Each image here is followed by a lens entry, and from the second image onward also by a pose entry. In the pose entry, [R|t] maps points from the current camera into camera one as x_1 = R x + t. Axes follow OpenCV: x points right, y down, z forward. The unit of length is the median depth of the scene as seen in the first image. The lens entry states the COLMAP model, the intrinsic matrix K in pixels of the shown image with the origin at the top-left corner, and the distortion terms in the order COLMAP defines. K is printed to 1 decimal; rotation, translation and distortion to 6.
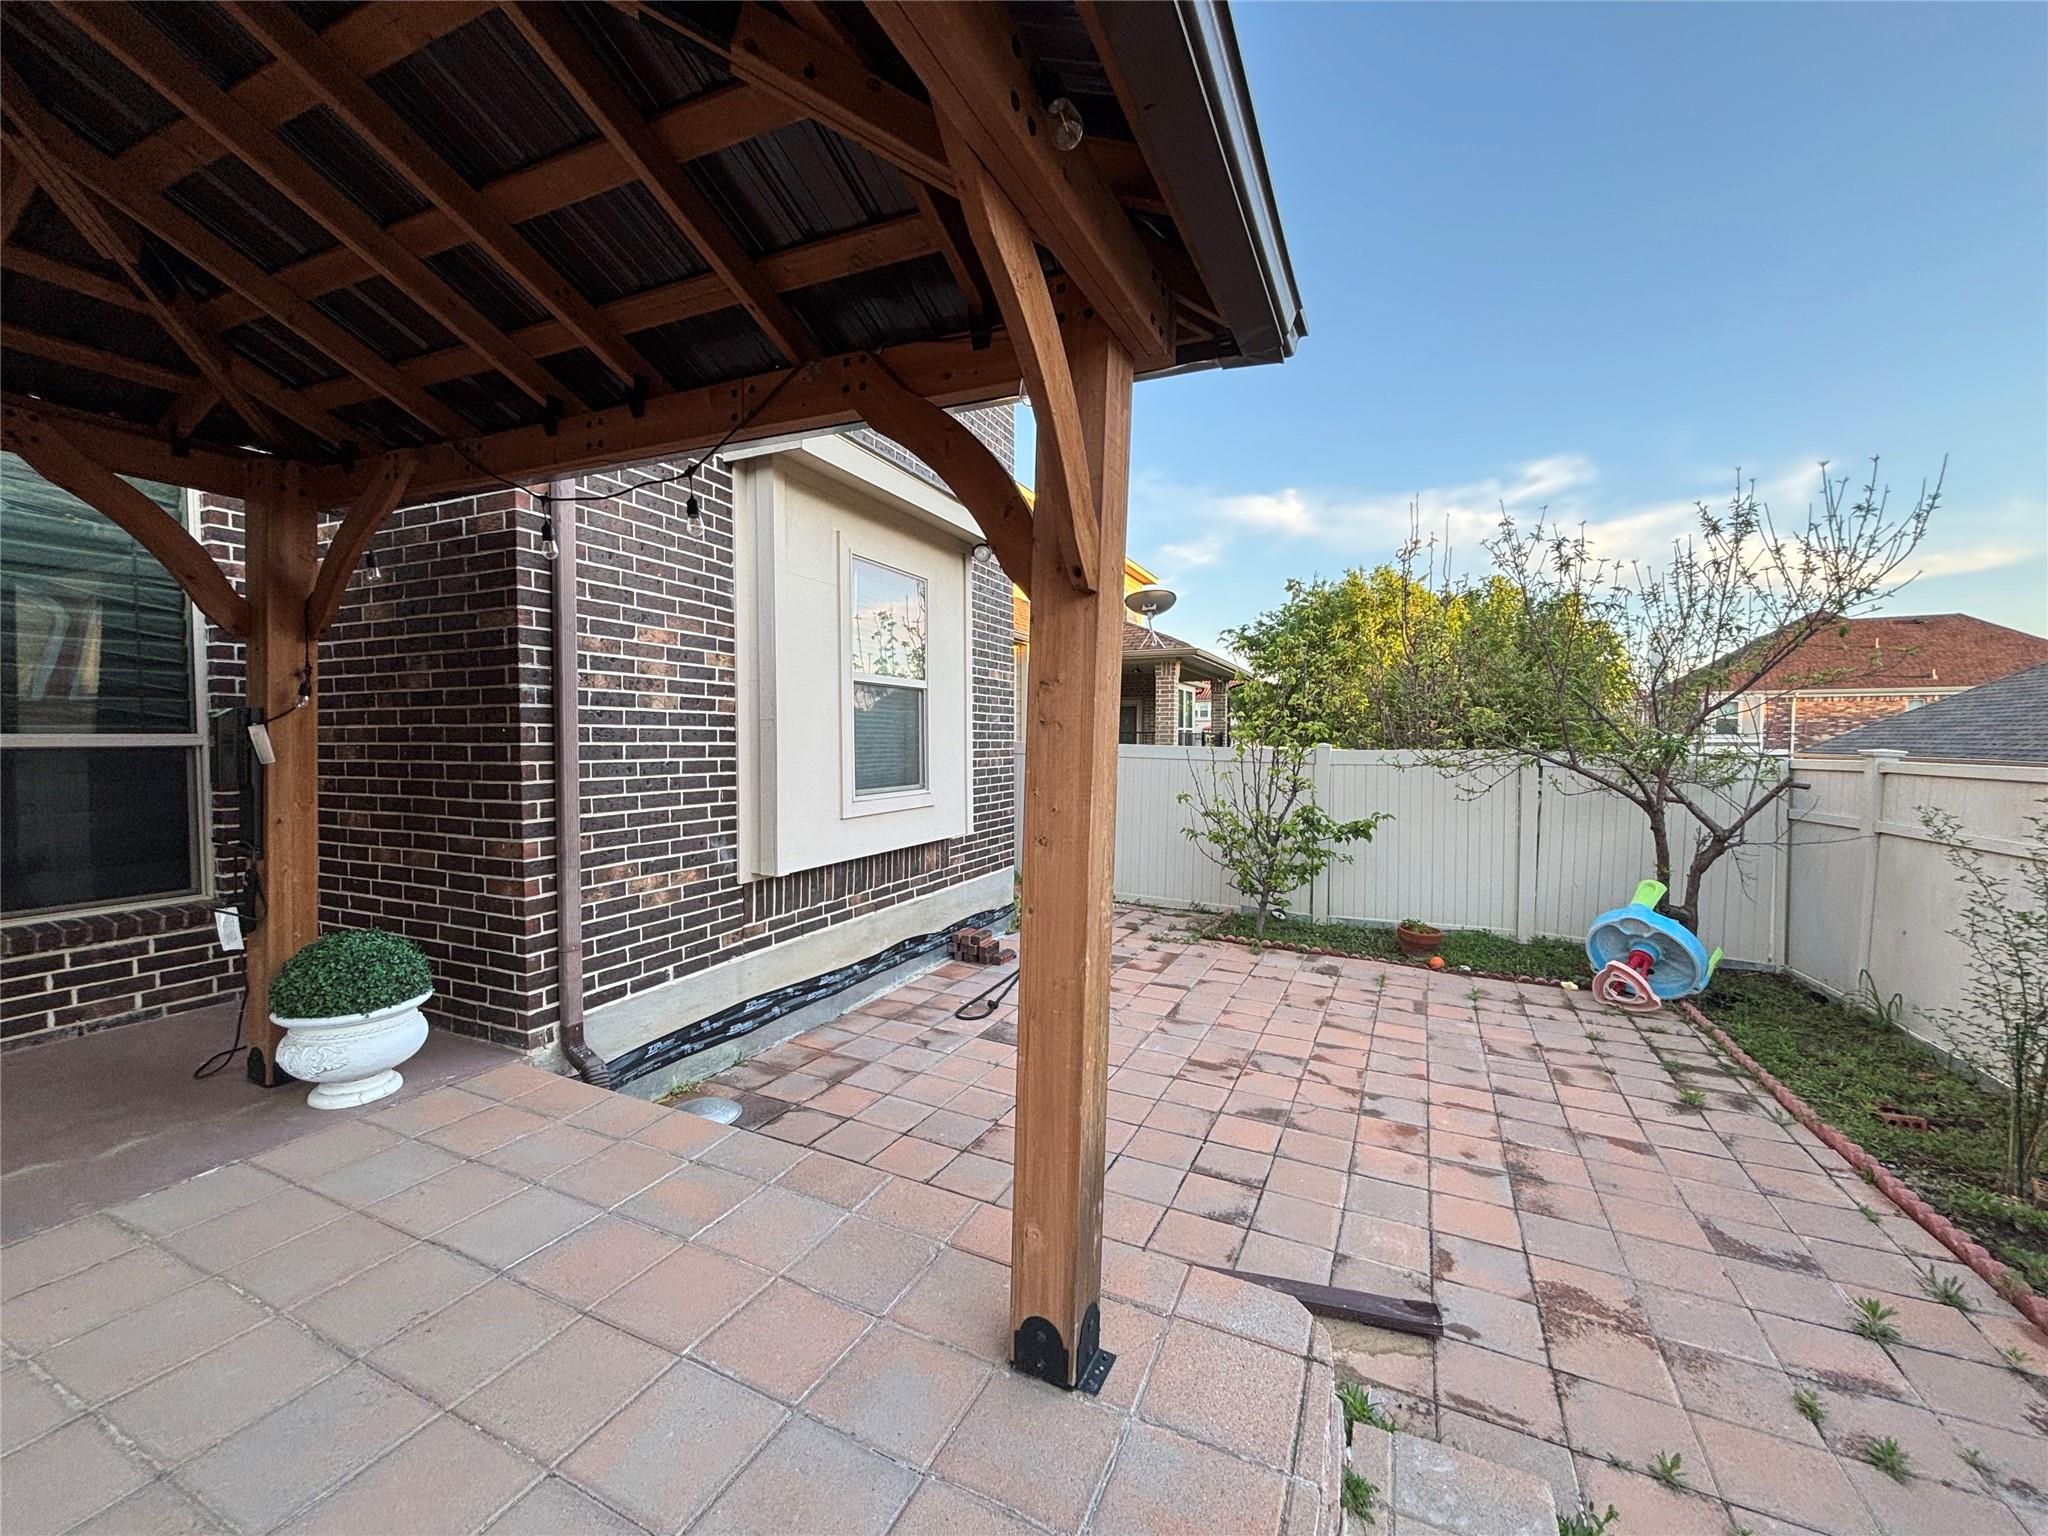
lens RADIAL K [[823.6, 0, 1018.0], [0, 823.6, 760.5], [0, 0, 1]] dist [0.002565, 0.000137]
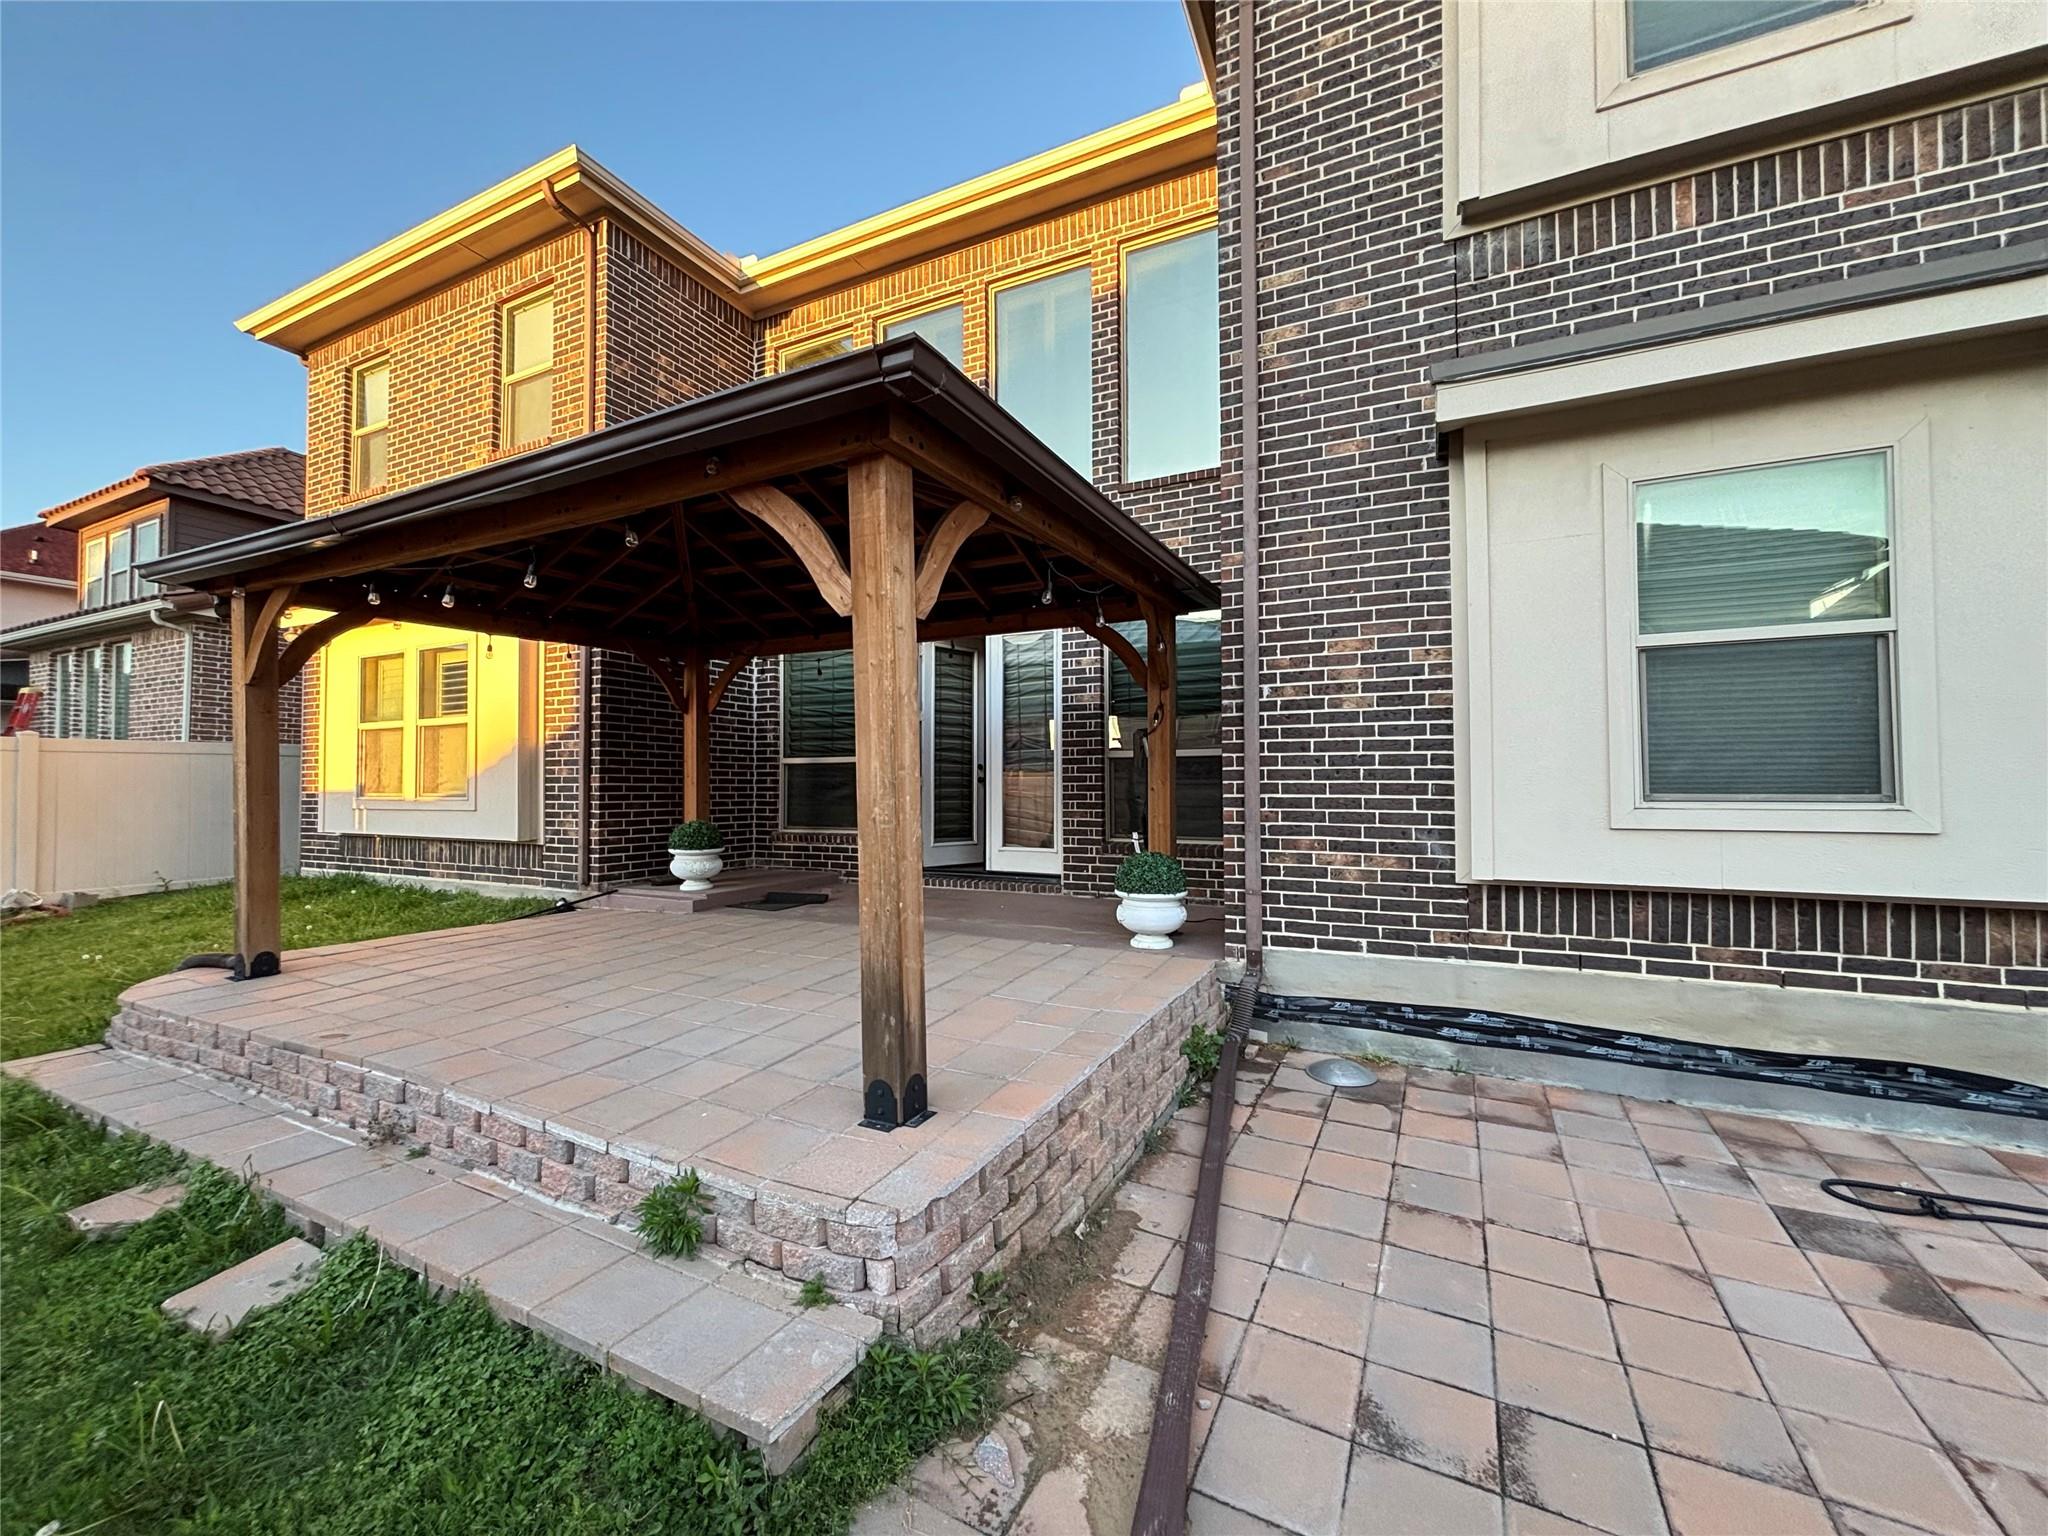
lens RADIAL K [[823.6, 0, 1020.8], [0, 823.6, 773.3], [0, 0, 1]] dist [0.002565, 0.000137]
pose [[-0.033634, -0.016683, -0.999295, 0.656433], [-0.026149, 0.999533, -0.015807, 0.052015], [0.999092, 0.025599, -0.034055, 0.532761]]
